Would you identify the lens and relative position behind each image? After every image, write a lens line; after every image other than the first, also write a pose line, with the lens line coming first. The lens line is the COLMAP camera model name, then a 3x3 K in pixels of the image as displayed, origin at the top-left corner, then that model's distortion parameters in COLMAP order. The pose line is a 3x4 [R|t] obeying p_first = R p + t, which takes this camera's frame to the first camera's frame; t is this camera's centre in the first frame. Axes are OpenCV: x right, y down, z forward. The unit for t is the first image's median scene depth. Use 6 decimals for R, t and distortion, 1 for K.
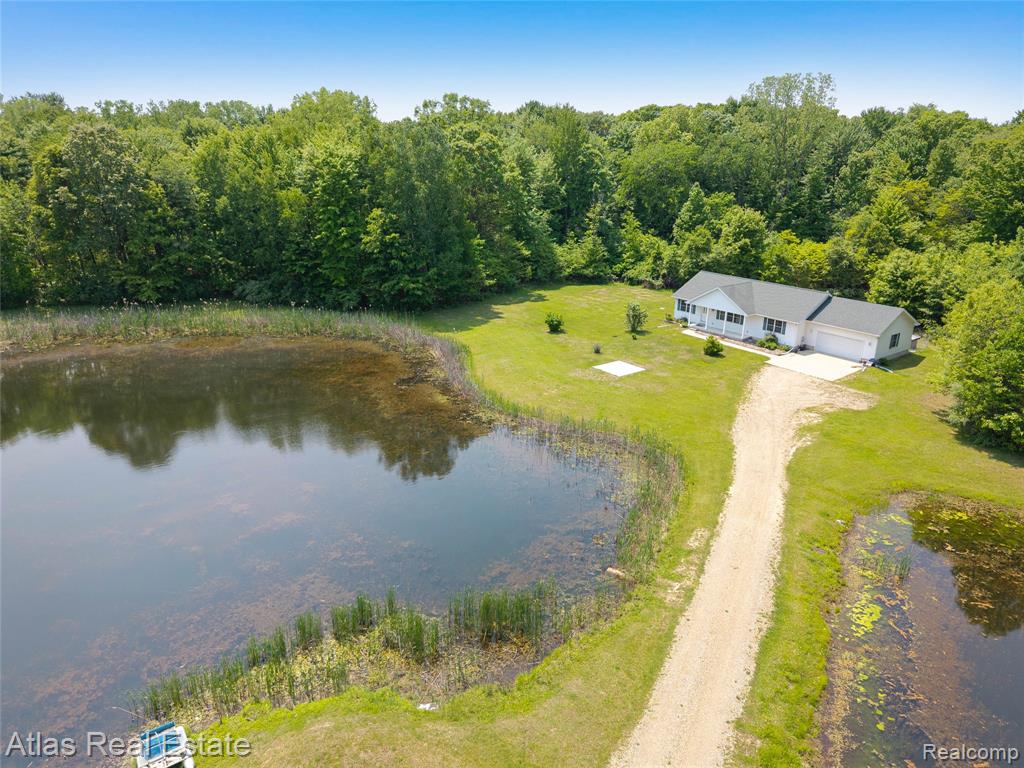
lens RADIAL K [[690.9, 0, 507.8], [0, 690.9, 384.5], [0, 0, 1]] dist [-0.000940, -0.007257]
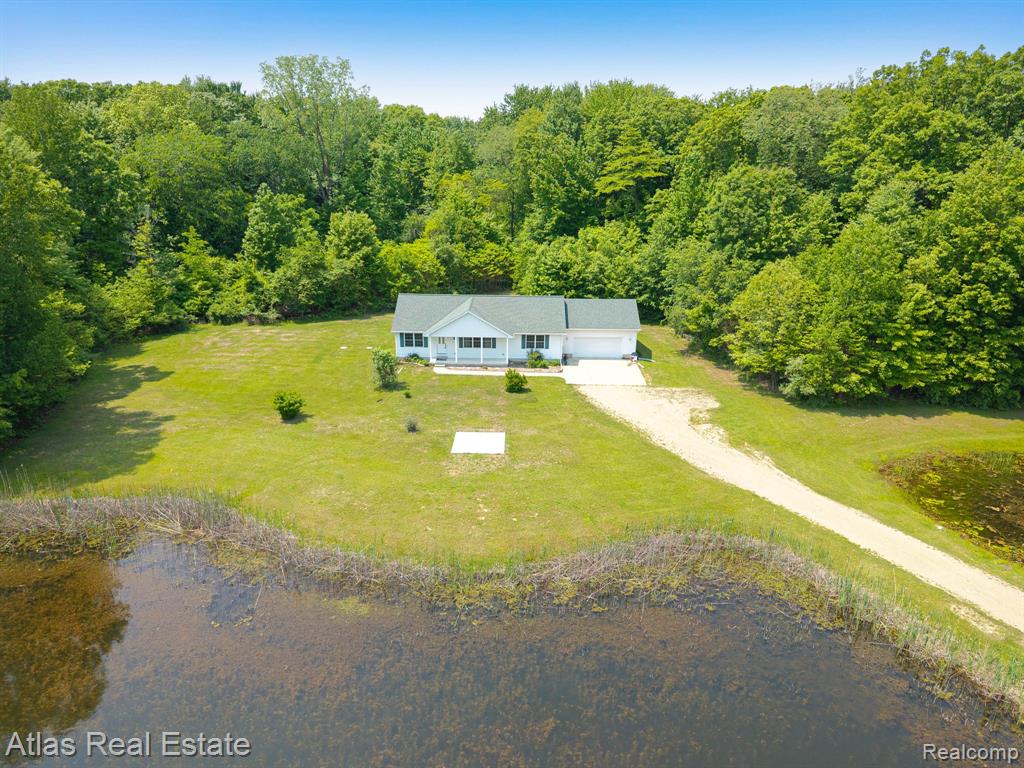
lens RADIAL K [[690.9, 0, 521.8], [0, 690.9, 383.4], [0, 0, 1]] dist [-0.000940, -0.007257]
pose [[0.607108, -0.256729, 0.752004, -0.283513], [0.248774, 0.960204, 0.126967, -0.136259], [-0.754673, 0.109996, 0.646815, 0.394594]]
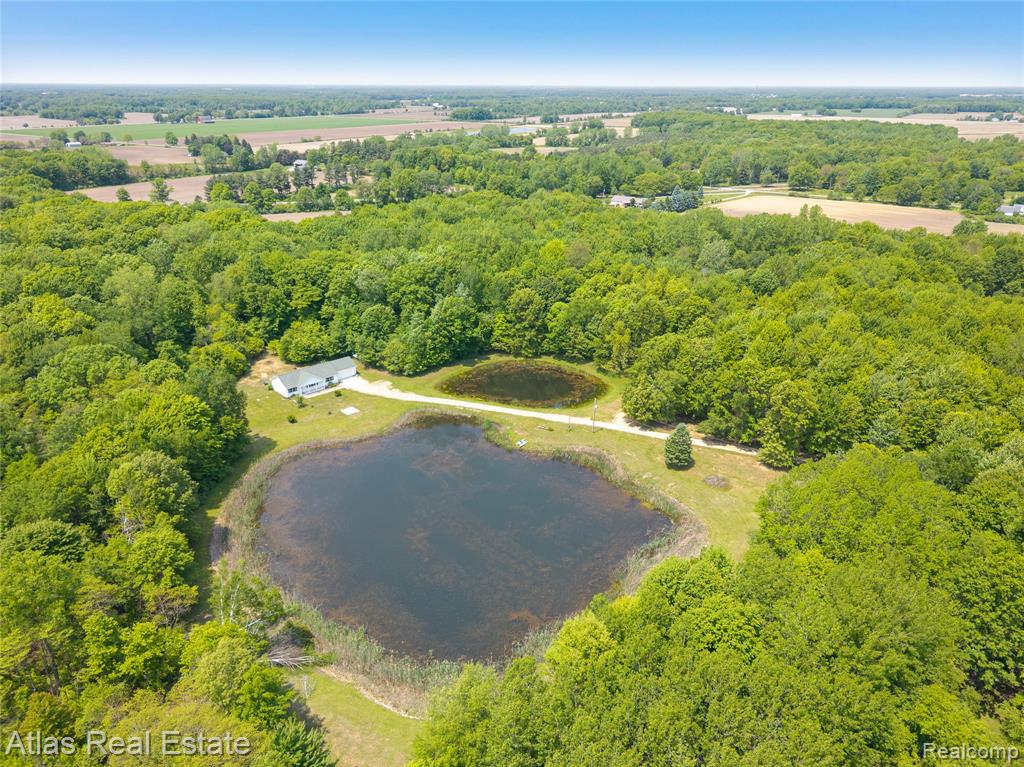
lens RADIAL K [[690.9, 0, 519.0], [0, 690.9, 386.6], [0, 0, 1]] dist [-0.000940, -0.007257]
pose [[-0.127230, -0.408549, 0.903825, -2.037163], [0.301534, 0.852171, 0.427647, -0.925448], [-0.944928, 0.326944, 0.014770, 0.217499]]
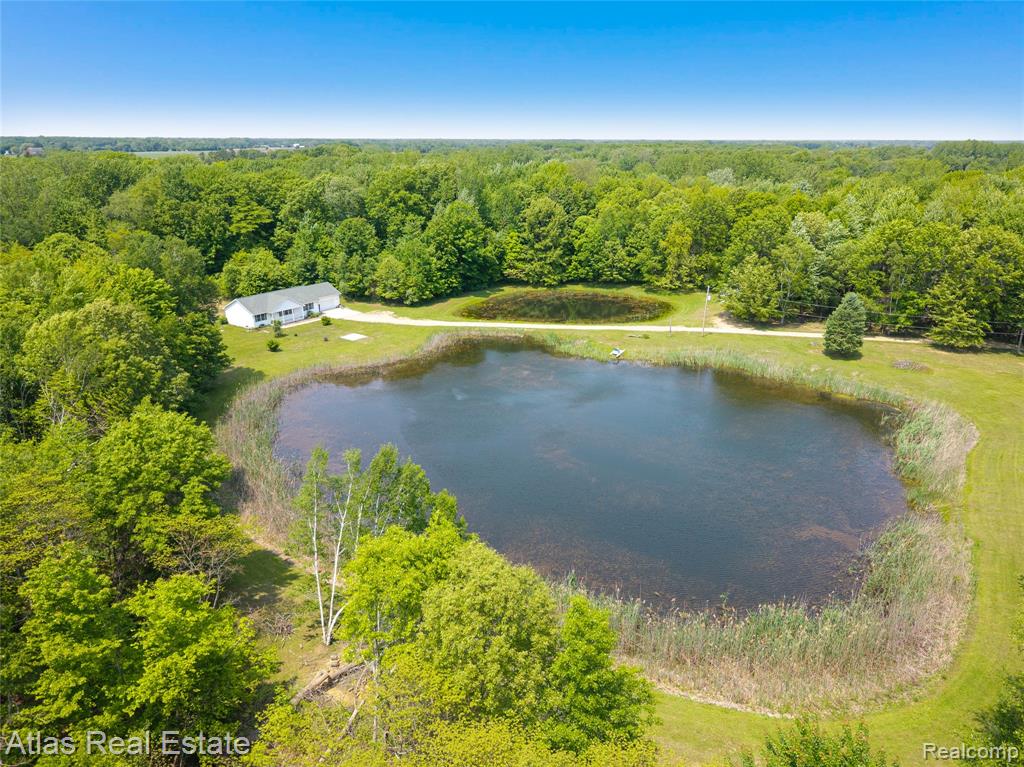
lens RADIAL K [[690.9, 0, 509.1], [0, 690.9, 382.6], [0, 0, 1]] dist [-0.000940, -0.007257]
pose [[-0.315371, -0.320121, 0.893344, -1.483187], [0.290466, 0.863638, 0.412017, -0.494496], [-0.903422, 0.389424, -0.179383, 0.829739]]
